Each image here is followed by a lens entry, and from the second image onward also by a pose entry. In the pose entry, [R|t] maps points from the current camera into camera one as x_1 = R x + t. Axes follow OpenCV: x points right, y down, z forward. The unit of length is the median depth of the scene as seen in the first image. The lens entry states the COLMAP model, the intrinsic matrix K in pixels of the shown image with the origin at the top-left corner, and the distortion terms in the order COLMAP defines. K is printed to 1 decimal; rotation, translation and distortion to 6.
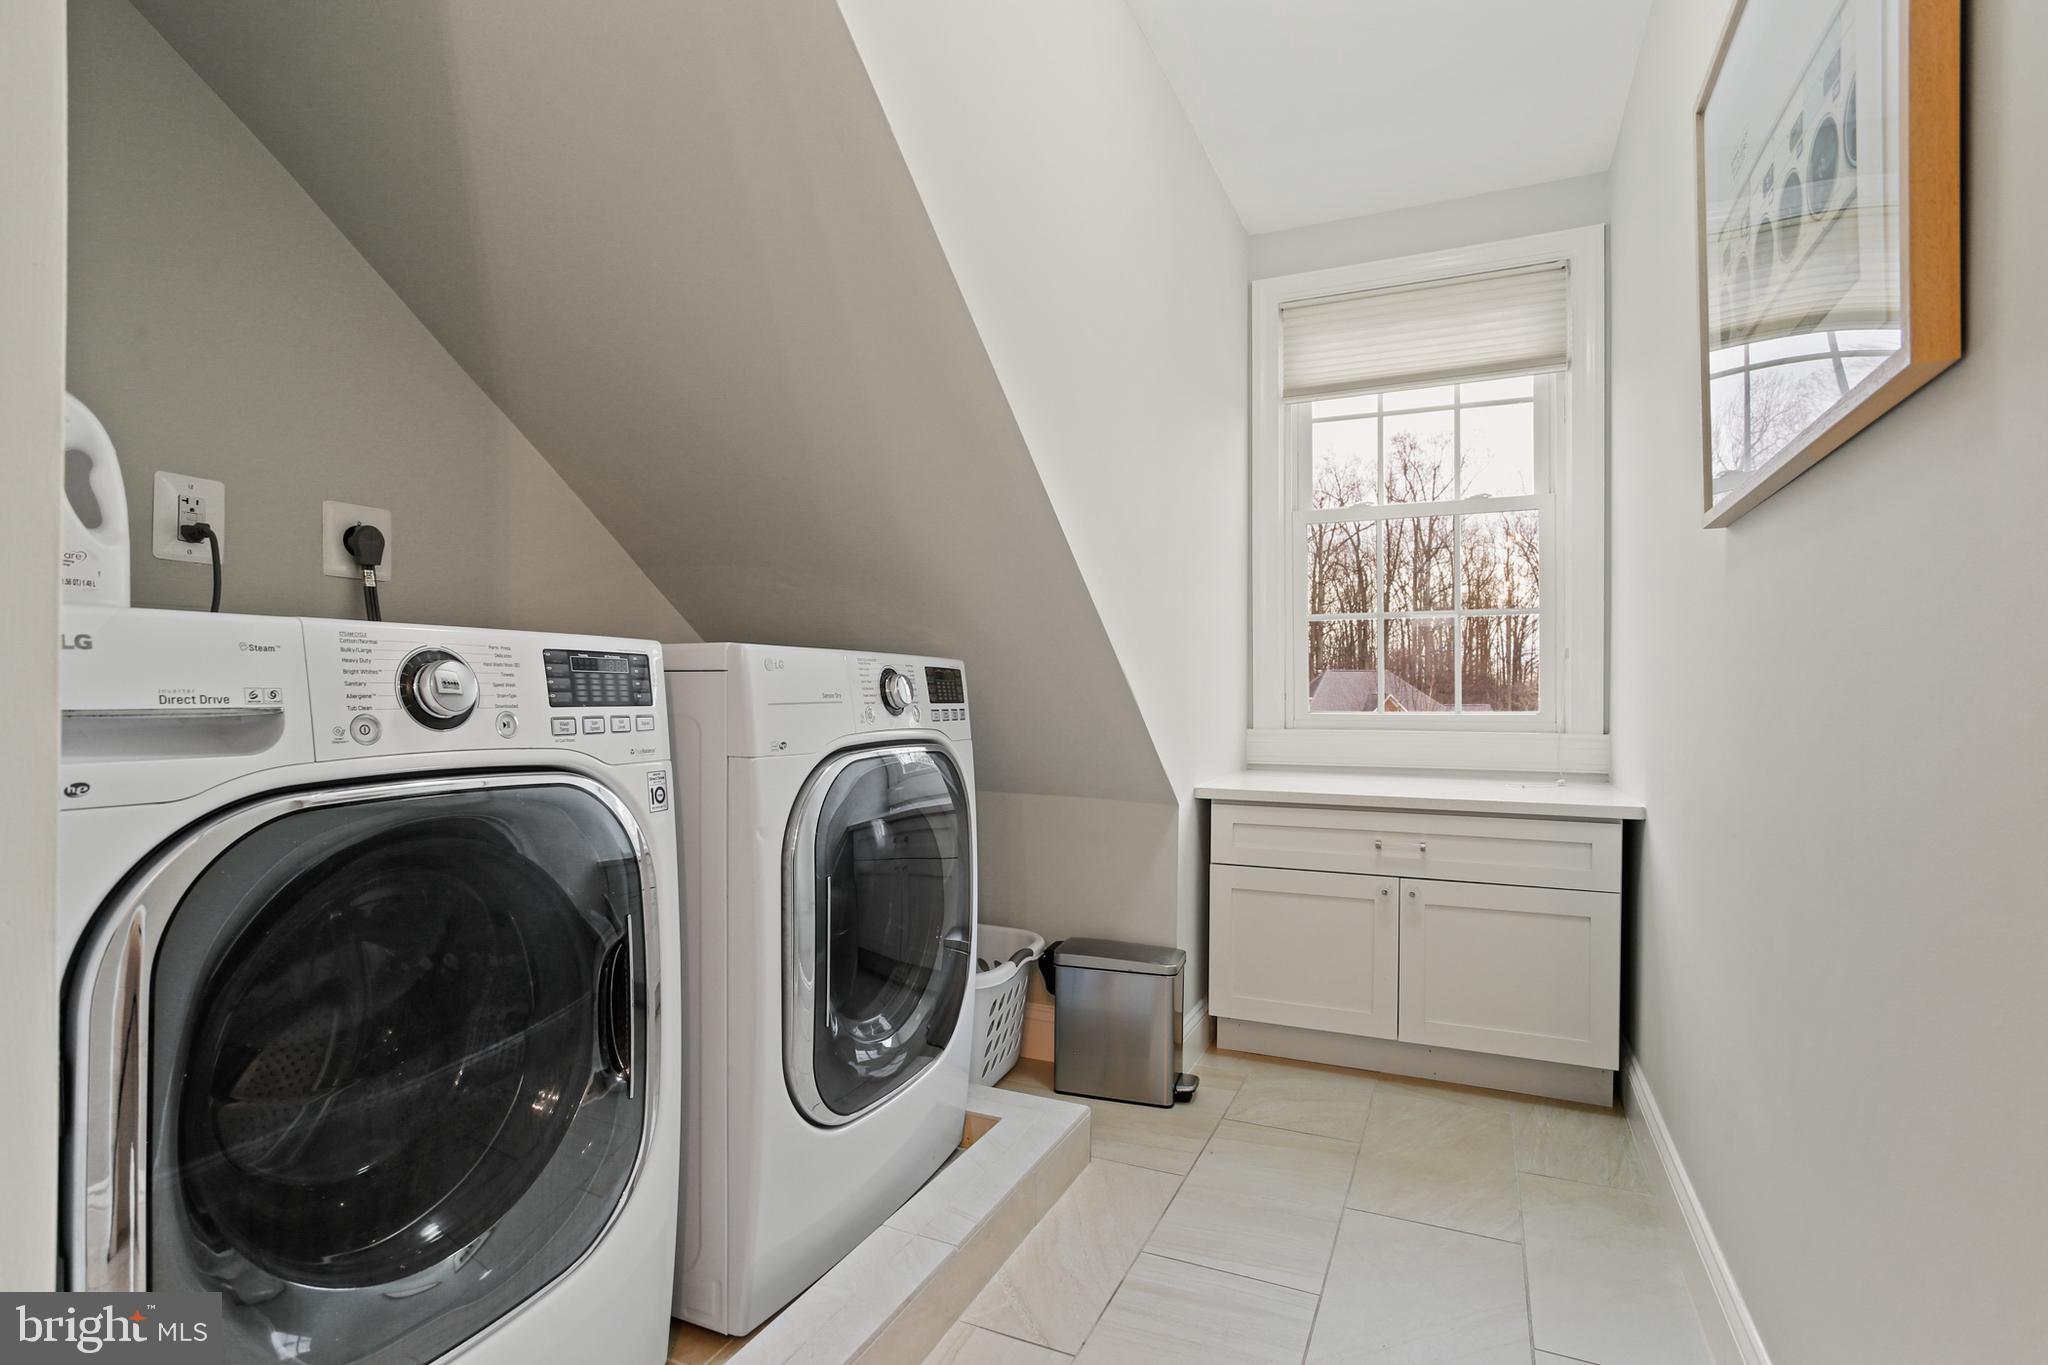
lens RADIAL K [[1009.3, 0, 1012.7], [0, 1009.3, 676.4], [0, 0, 1]] dist [-0.045619, 0.026600]
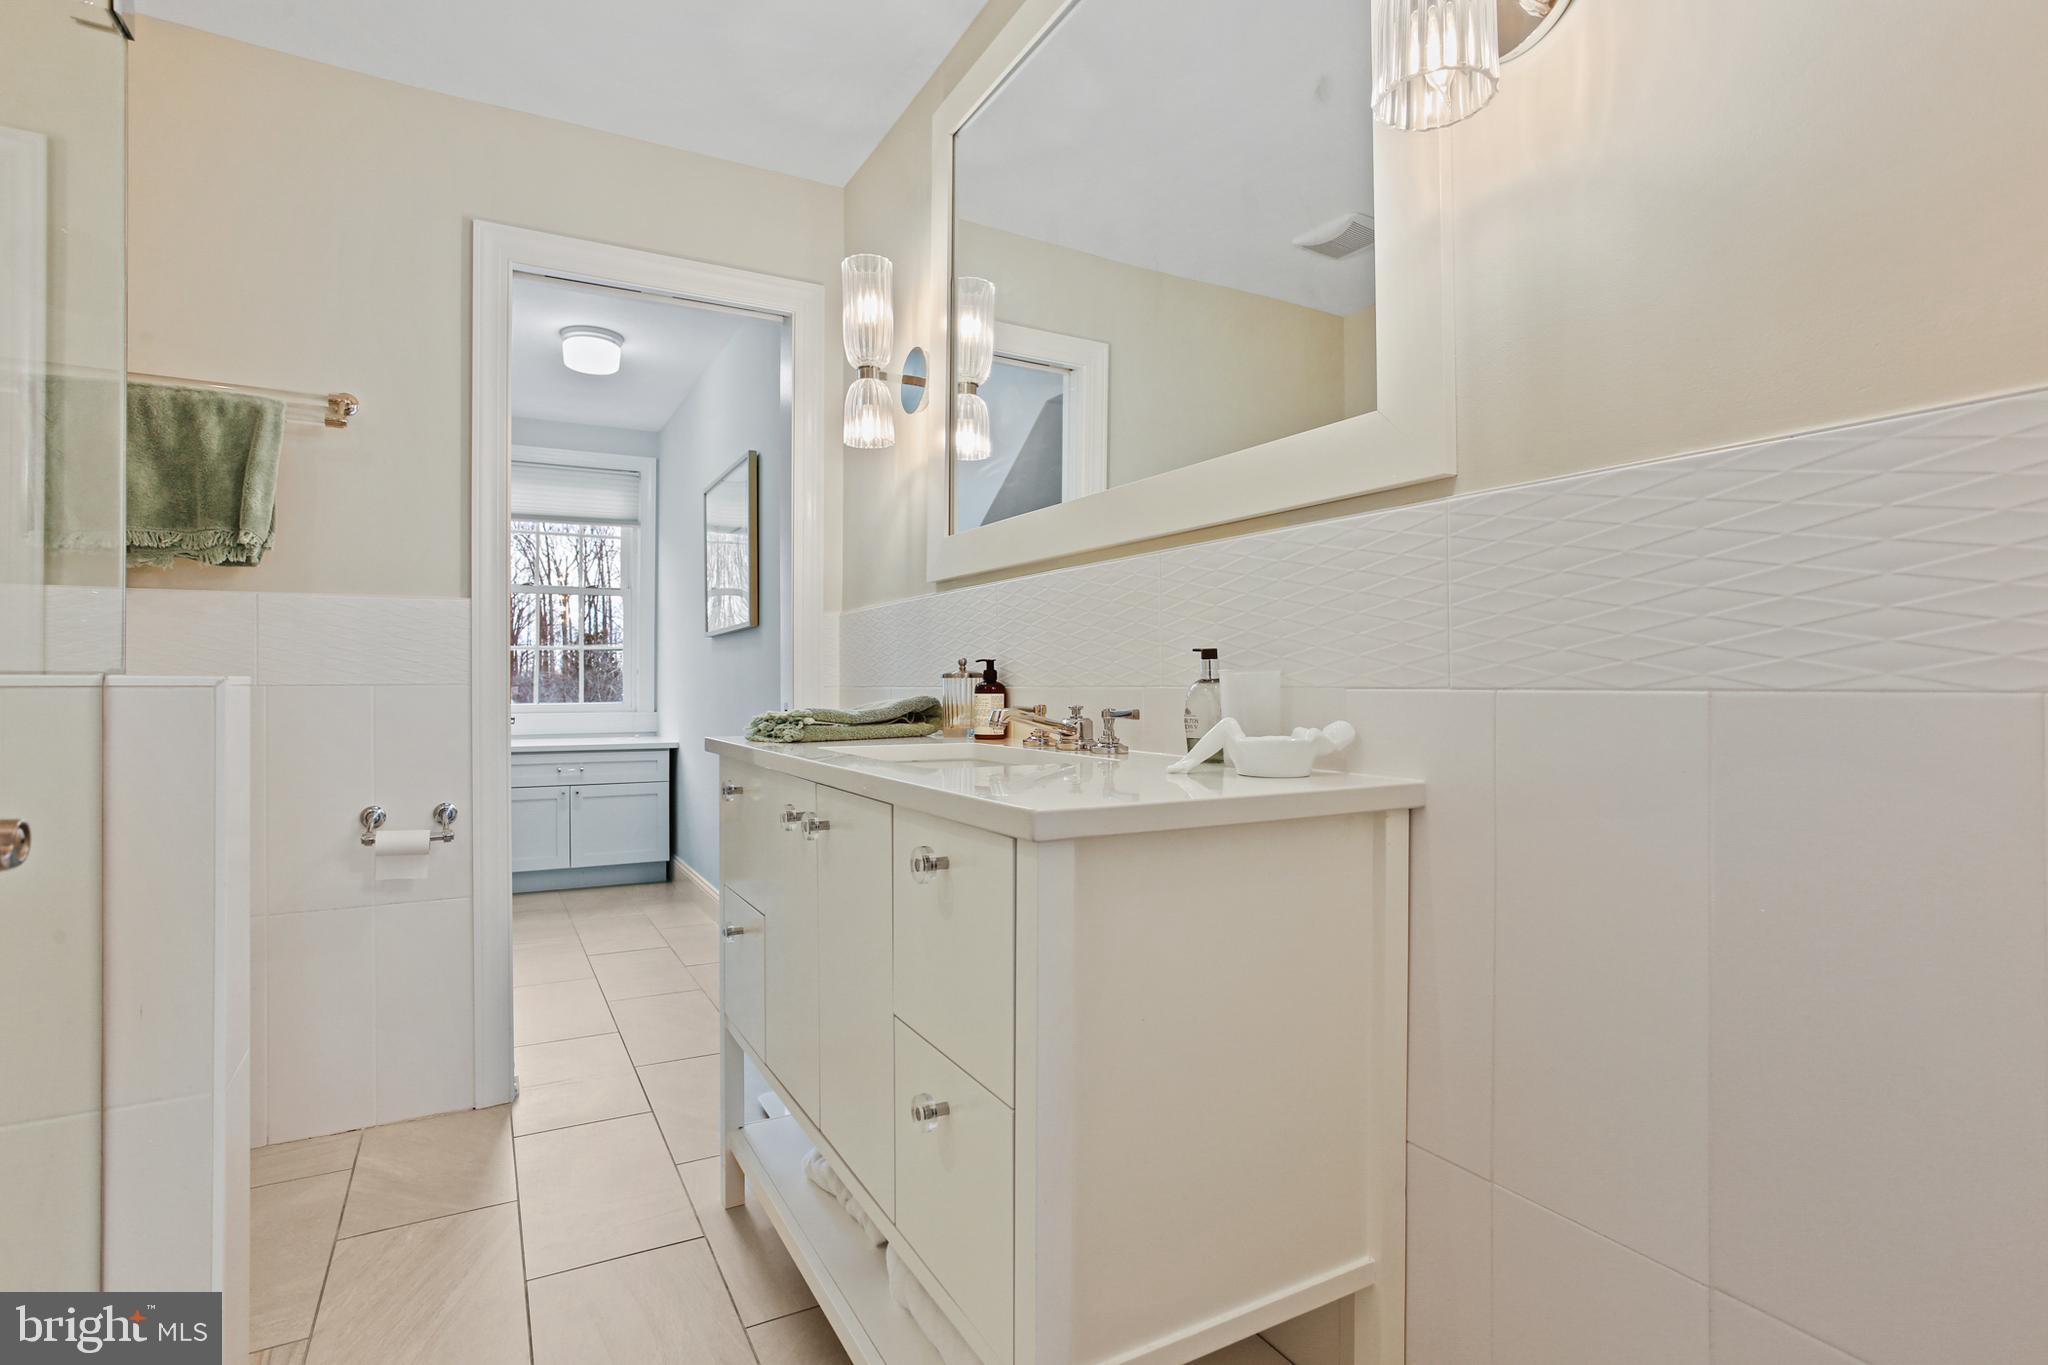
lens RADIAL K [[1009.3, 0, 1020.6], [0, 1009.3, 674.8], [0, 0, 1]] dist [-0.045619, 0.026600]
pose [[0.592420, -0.006617, 0.805602, -0.683237], [0.001665, 0.999974, 0.006989, -0.033570], [-0.805627, -0.002799, 0.592416, -0.902552]]
